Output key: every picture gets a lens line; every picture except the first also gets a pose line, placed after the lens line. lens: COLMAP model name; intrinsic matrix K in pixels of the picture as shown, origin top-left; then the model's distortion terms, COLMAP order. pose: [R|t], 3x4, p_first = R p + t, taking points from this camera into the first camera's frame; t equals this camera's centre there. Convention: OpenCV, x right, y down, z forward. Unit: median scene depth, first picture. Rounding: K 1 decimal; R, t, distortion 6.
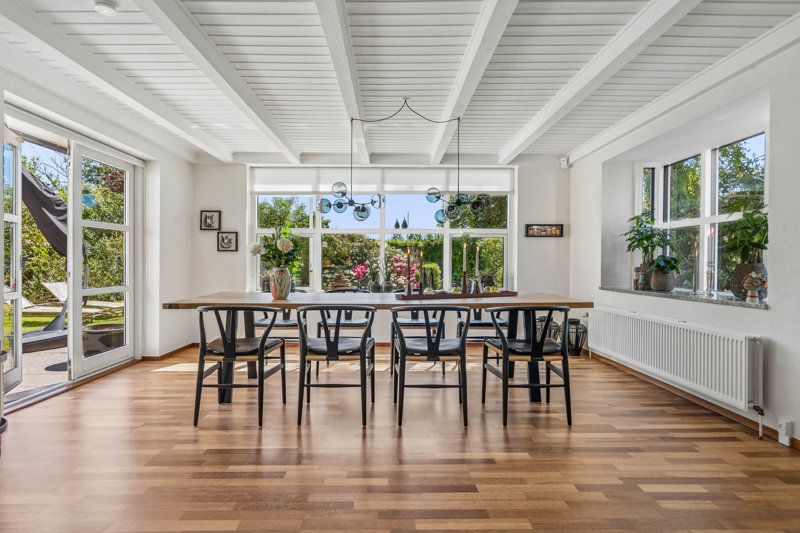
lens RADIAL K [[431.5, 0, 399.1], [0, 431.5, 272.8], [0, 0, 1]] dist [0.002870, 0.000530]
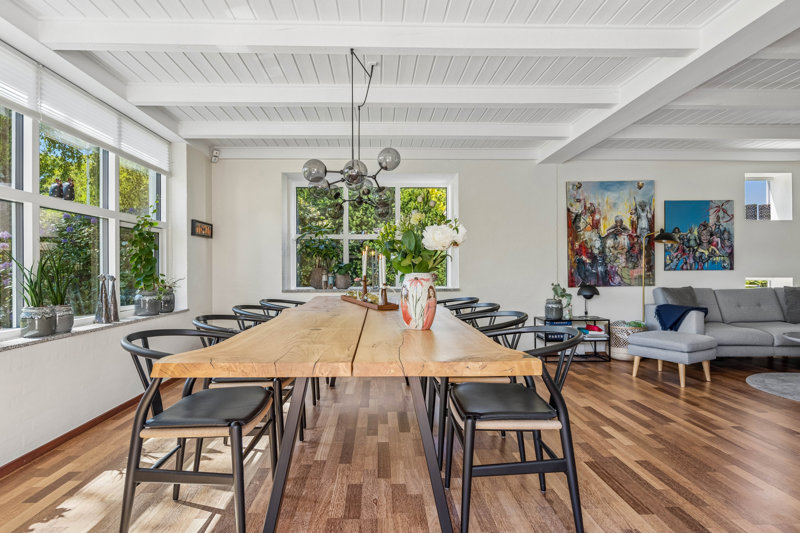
lens RADIAL K [[431.5, 0, 399.1], [0, 431.5, 272.8], [0, 0, 1]] dist [0.002870, 0.000530]
pose [[-0.002567, -0.013541, 0.999905, -1.110109], [0.023544, 0.999630, 0.013598, -0.030743], [-0.999720, 0.023576, -0.002248, 1.316441]]
